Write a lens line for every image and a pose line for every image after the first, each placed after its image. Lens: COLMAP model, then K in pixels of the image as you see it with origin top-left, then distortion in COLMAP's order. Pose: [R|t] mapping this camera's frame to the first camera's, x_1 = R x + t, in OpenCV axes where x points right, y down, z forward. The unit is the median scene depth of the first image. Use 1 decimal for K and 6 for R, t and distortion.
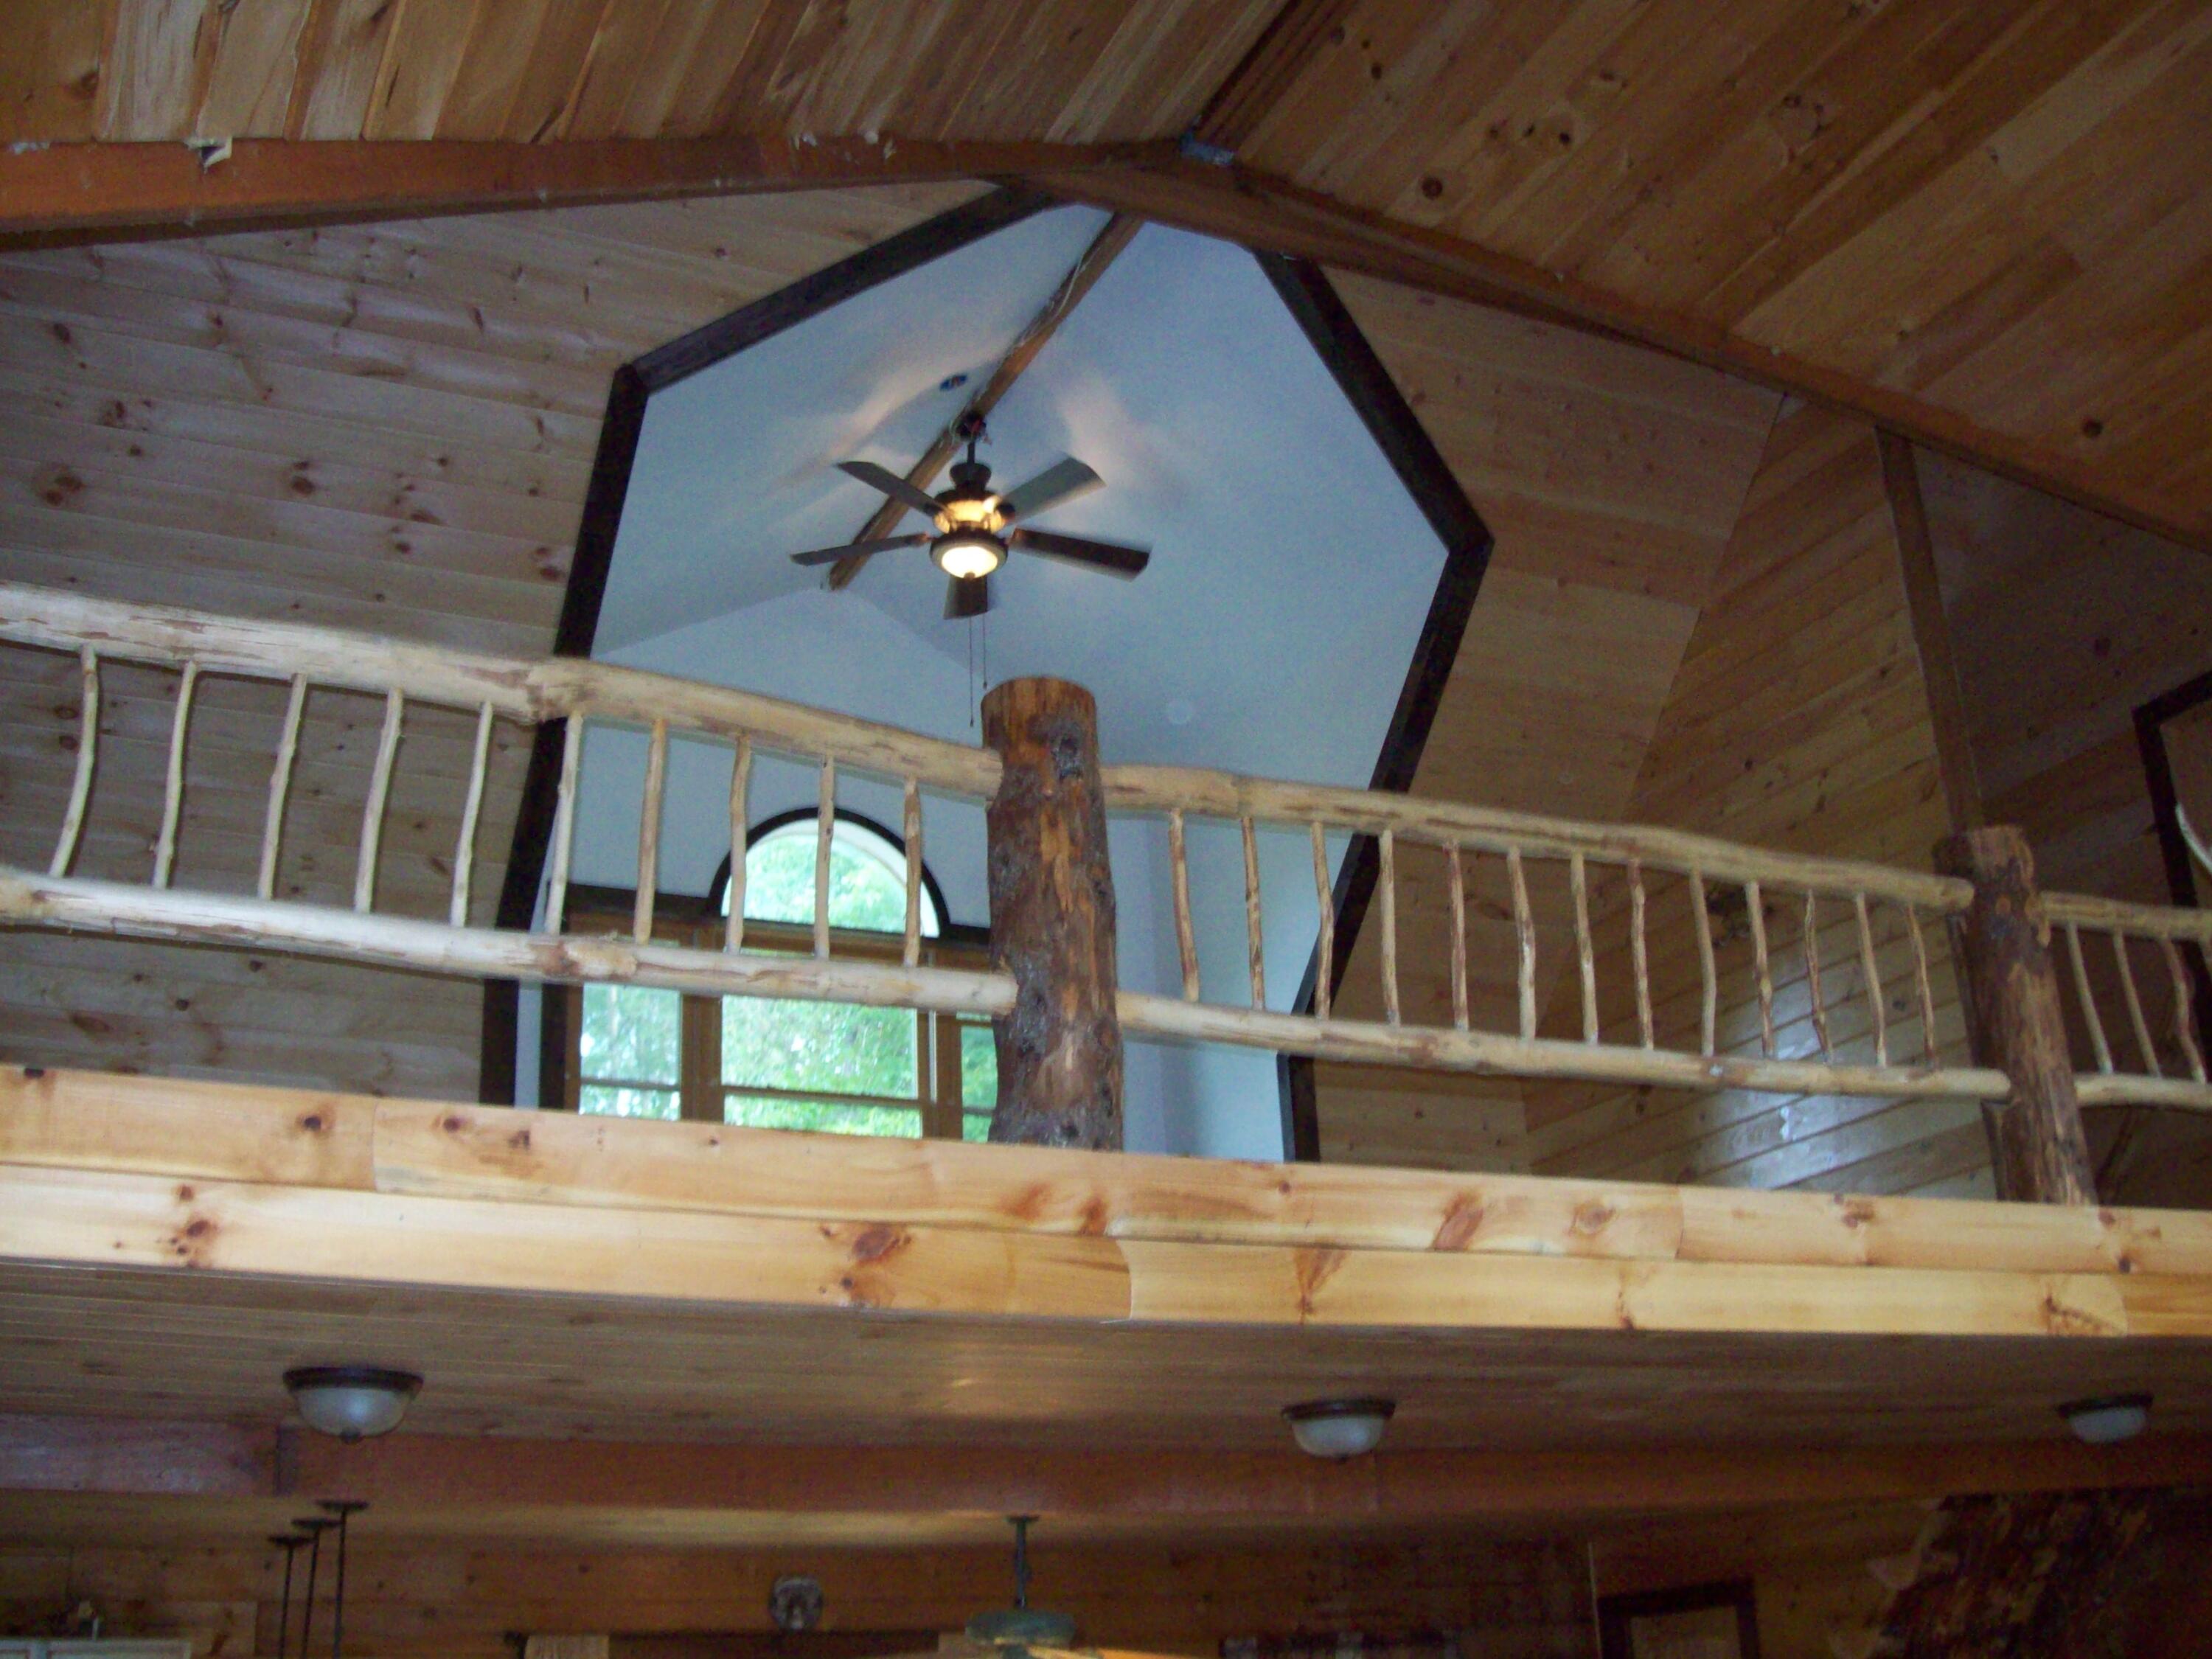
lens RADIAL K [[2330.9, 0, 1120.0], [0, 2330.9, 805.2], [0, 0, 1]] dist [-0.130717, 0.000000]
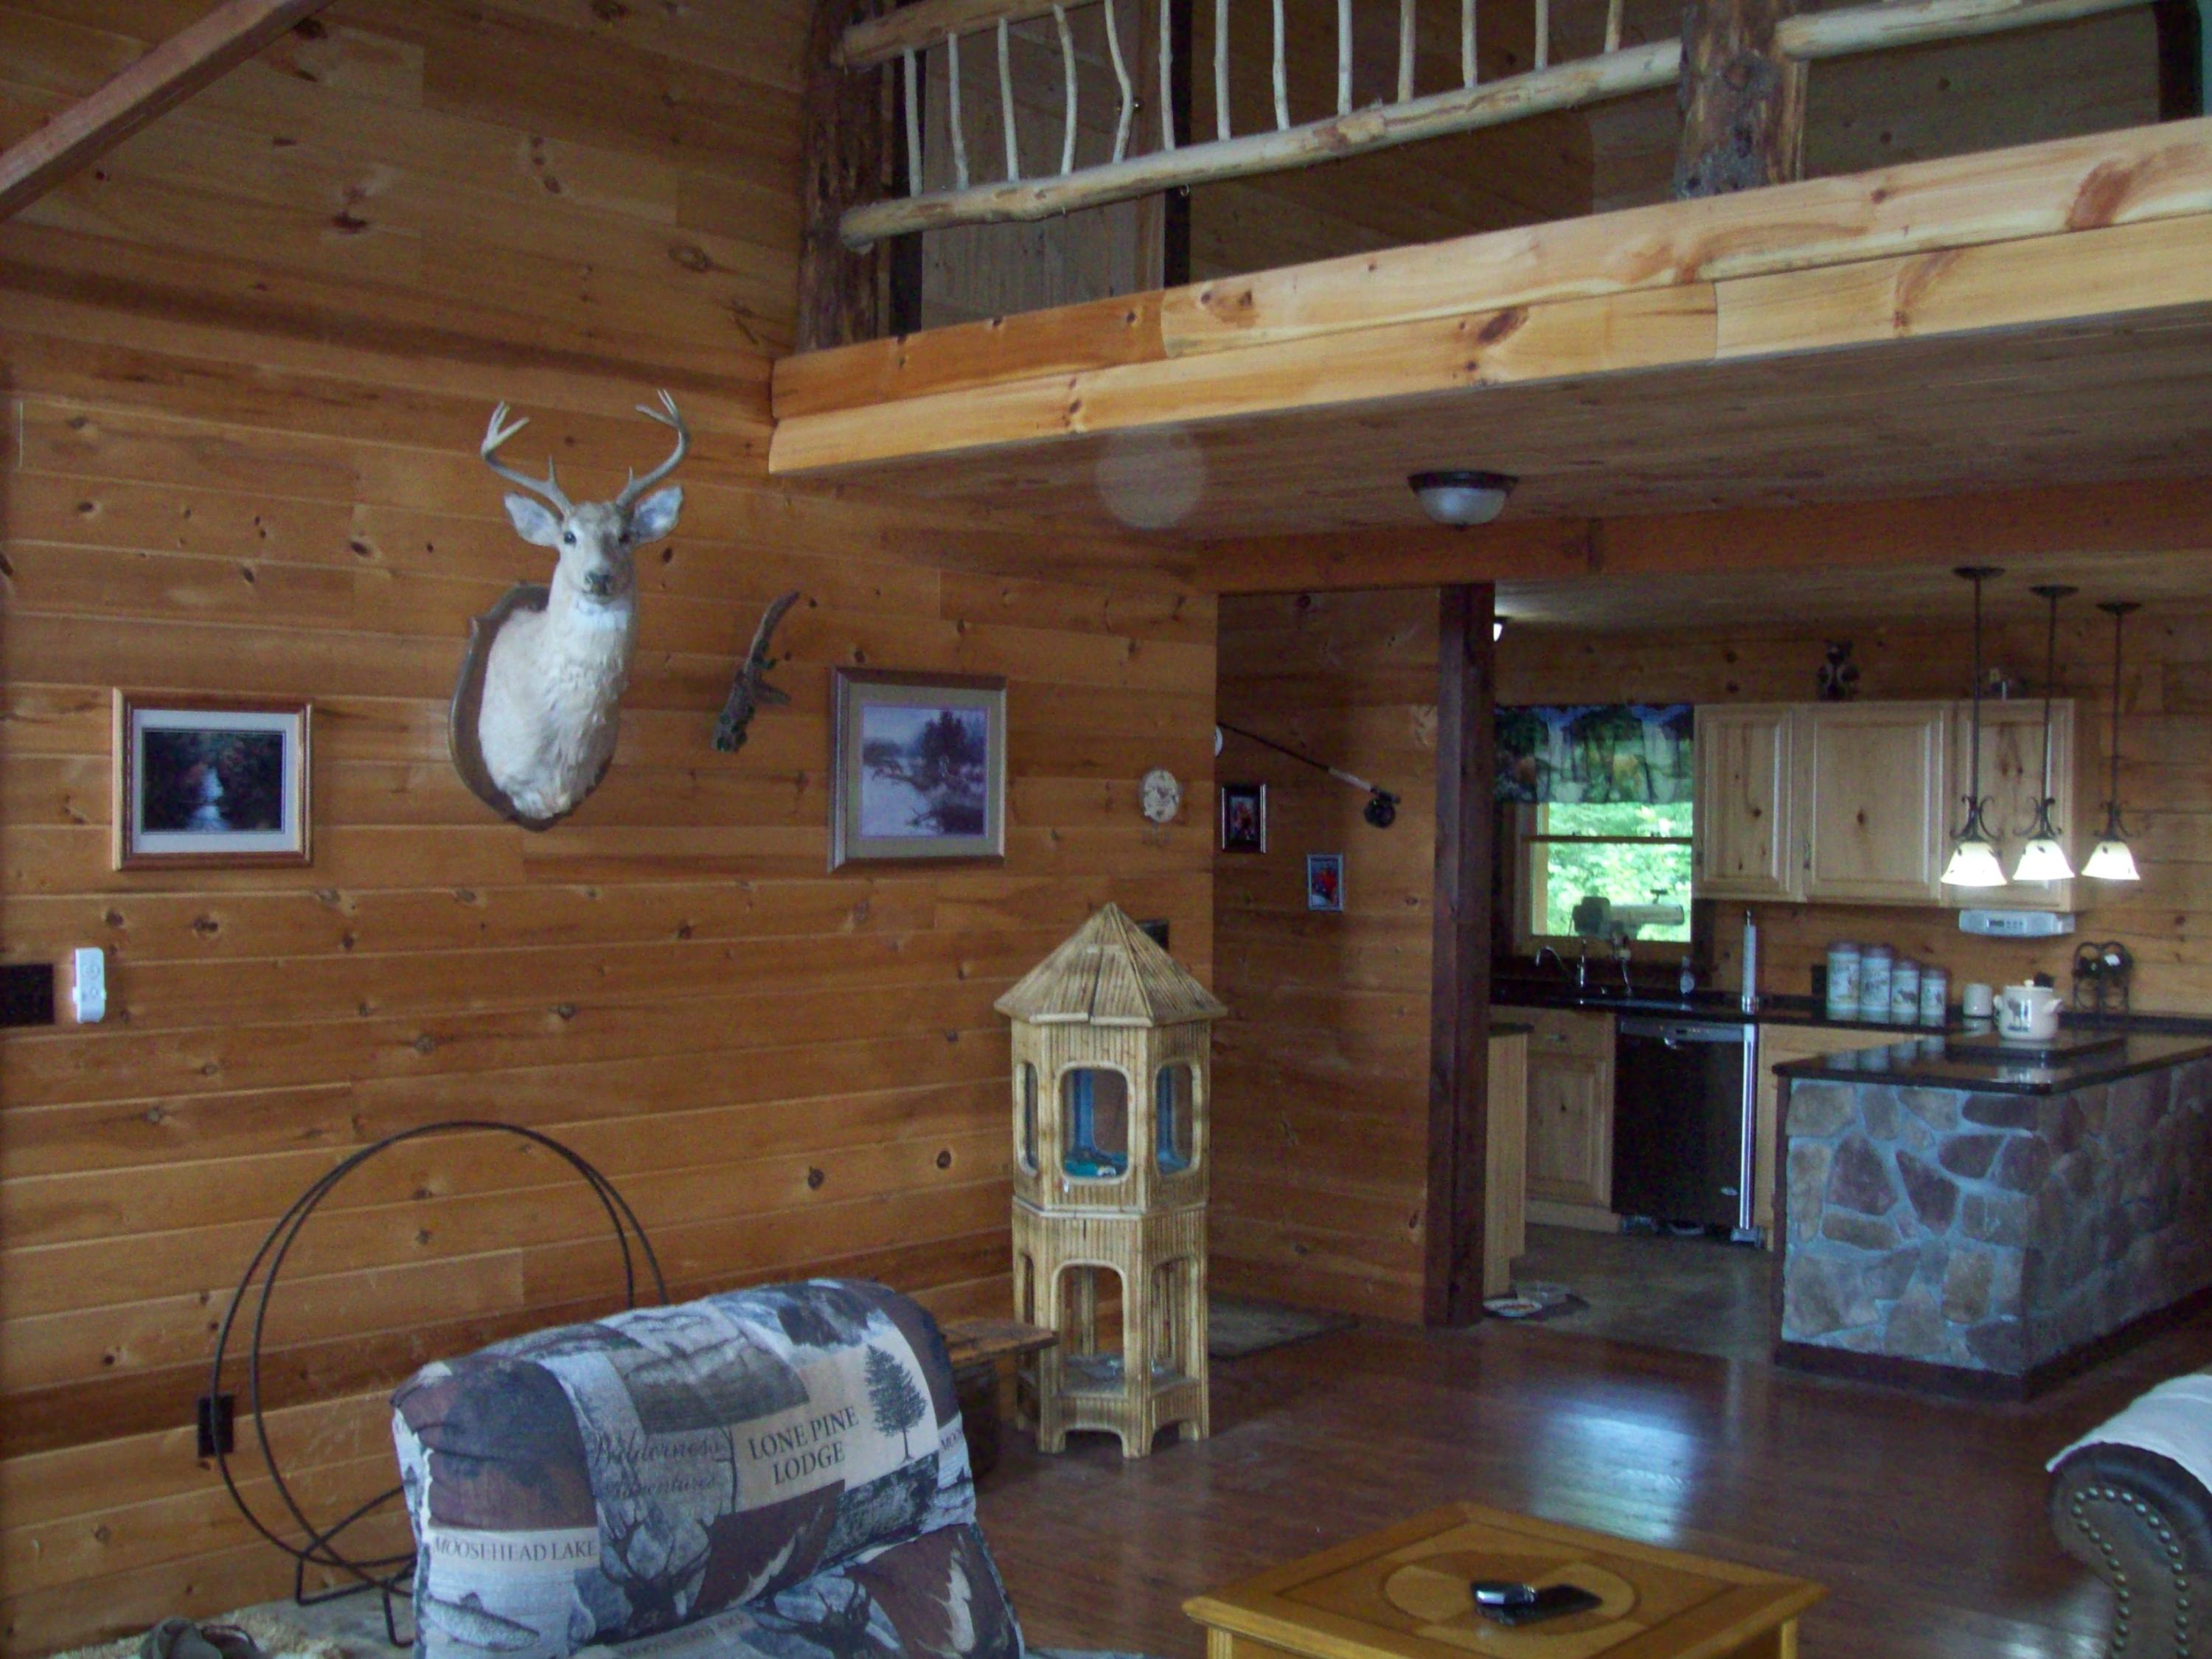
lens RADIAL K [[2330.9, 0, 1198.7], [0, 2330.9, 843.1], [0, 0, 1]] dist [-0.130717, 0.000000]
pose [[0.413632, 0.058868, -0.908539, 0.706132], [0.309655, 0.929320, 0.201192, 0.120623], [0.856167, -0.364553, 0.366168, 0.294772]]
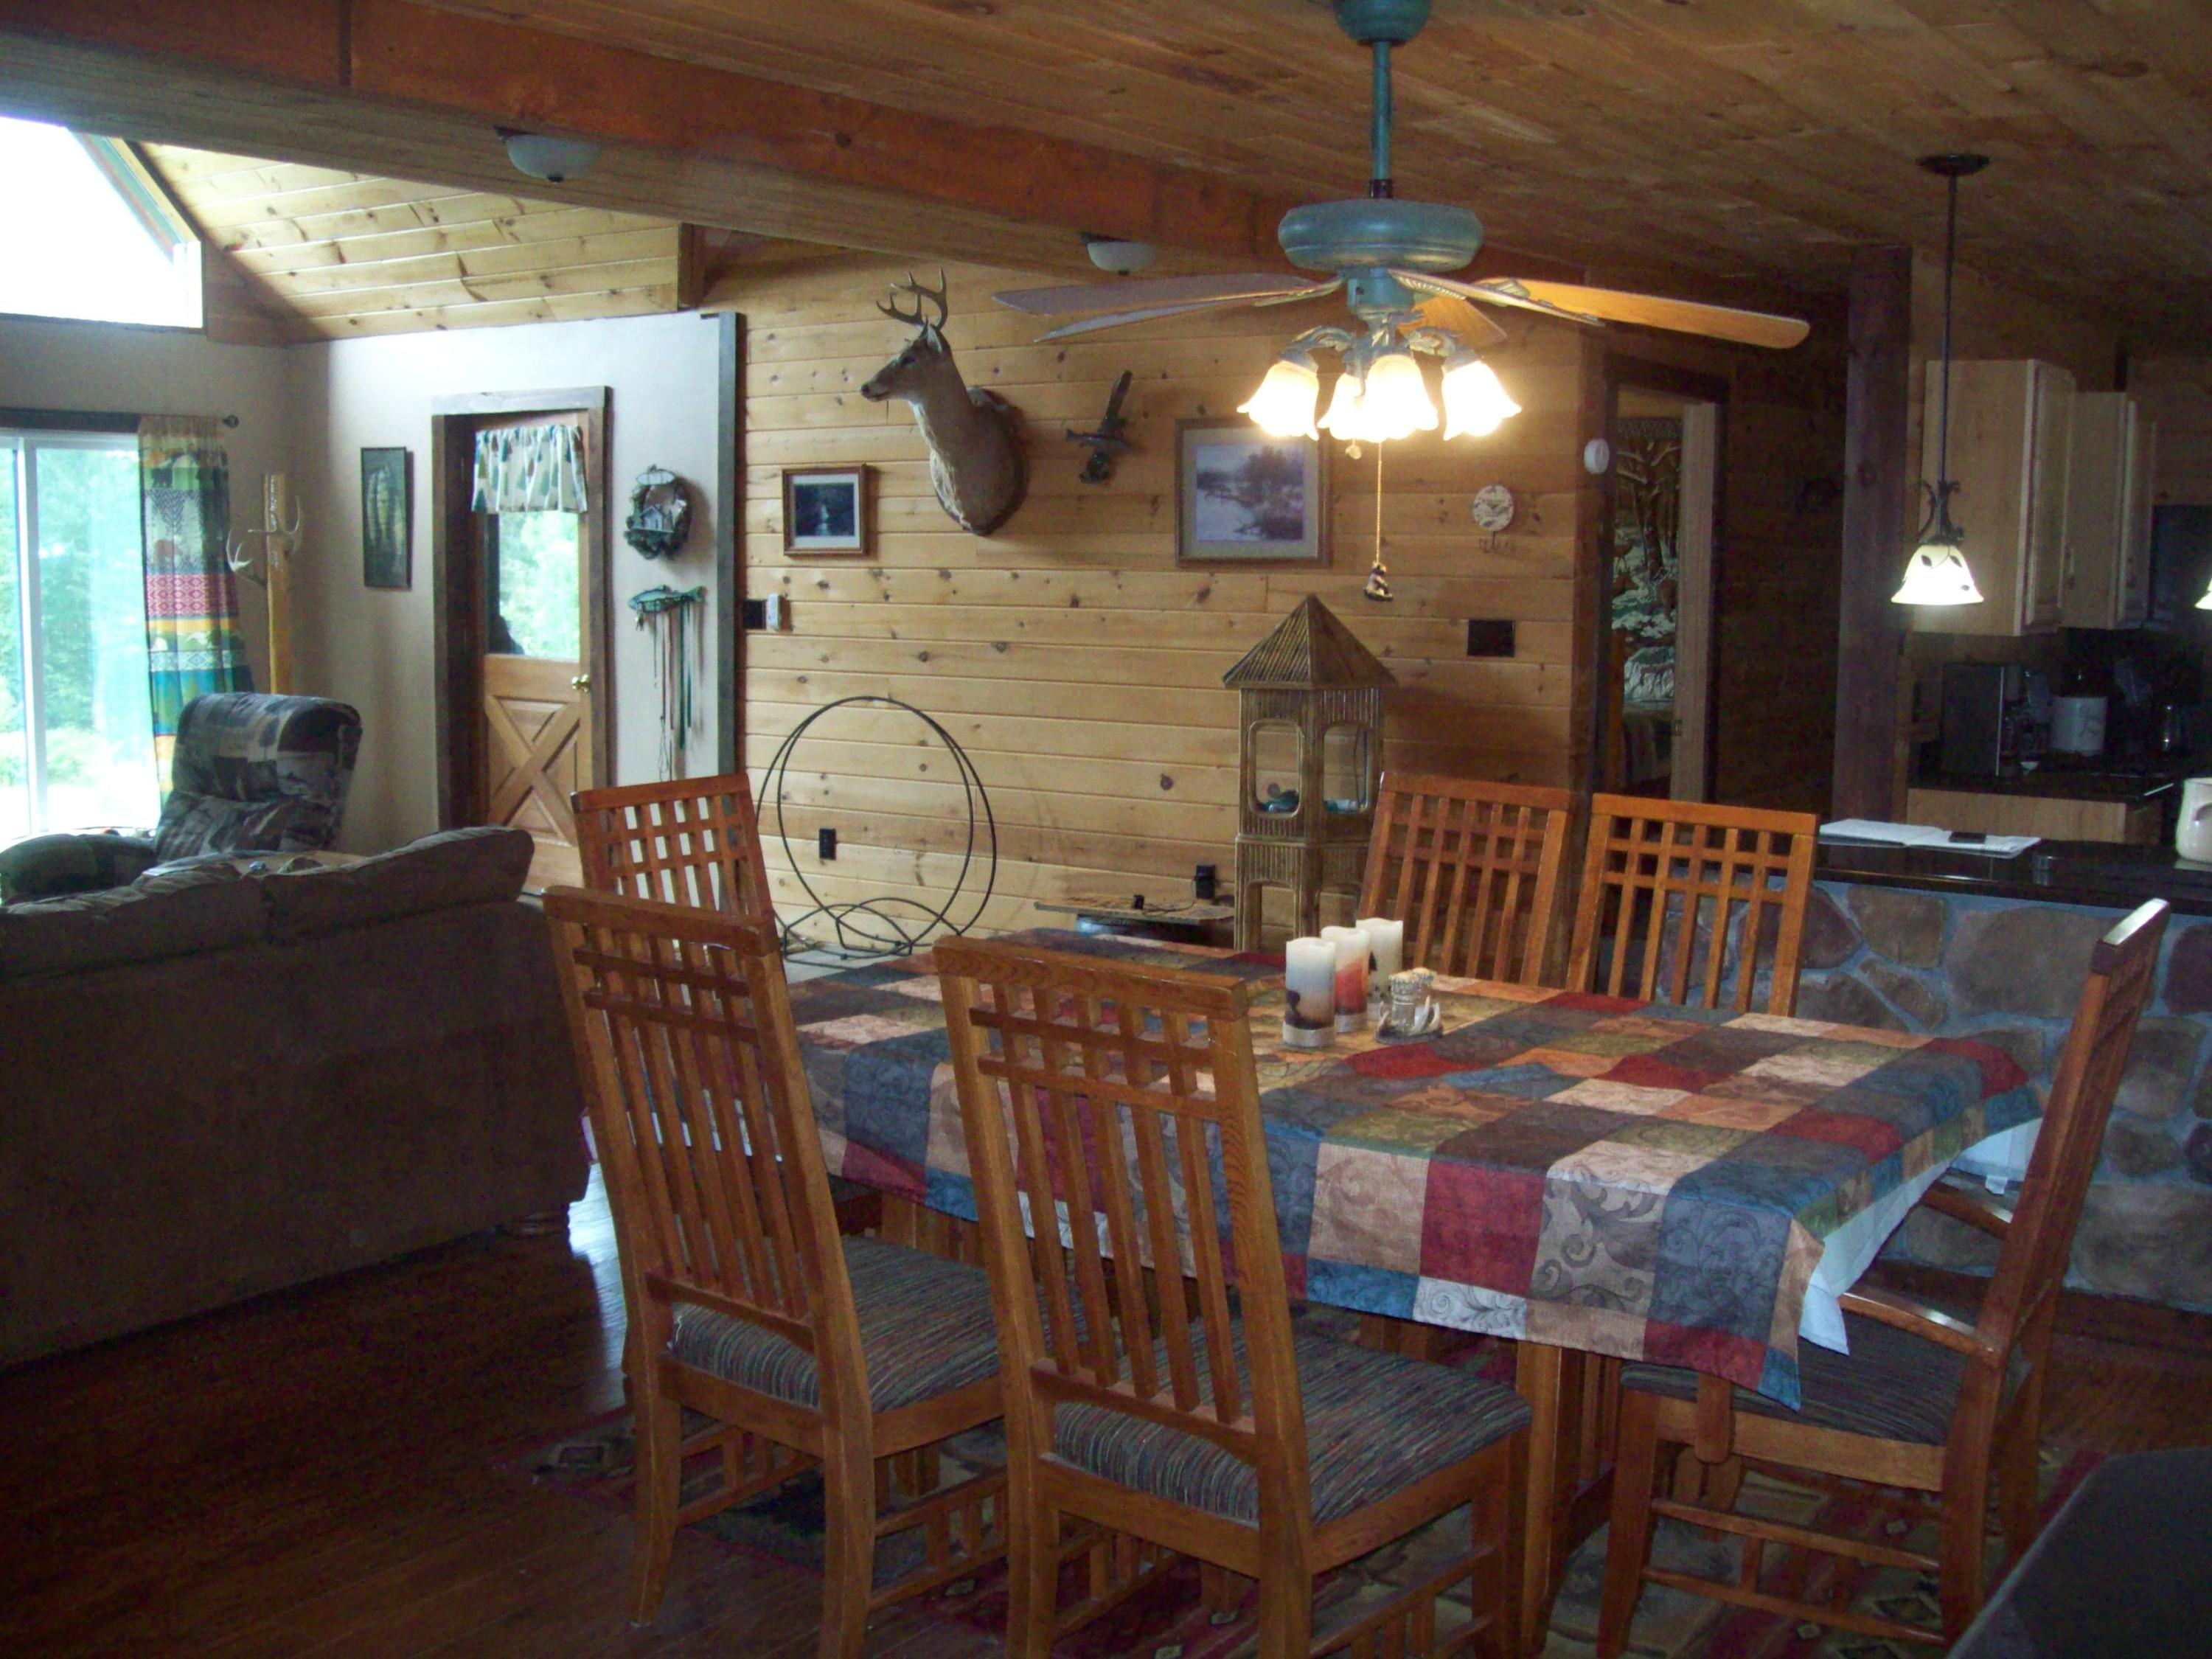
lens RADIAL K [[2330.9, 0, 1103.7], [0, 2330.9, 830.3], [0, 0, 1]] dist [-0.130717, 0.000000]
pose [[-0.861118, 0.095614, -0.499333, 0.458331], [0.213679, 0.959263, -0.184815, 0.770681], [0.461321, -0.265845, -0.846469, 1.846539]]
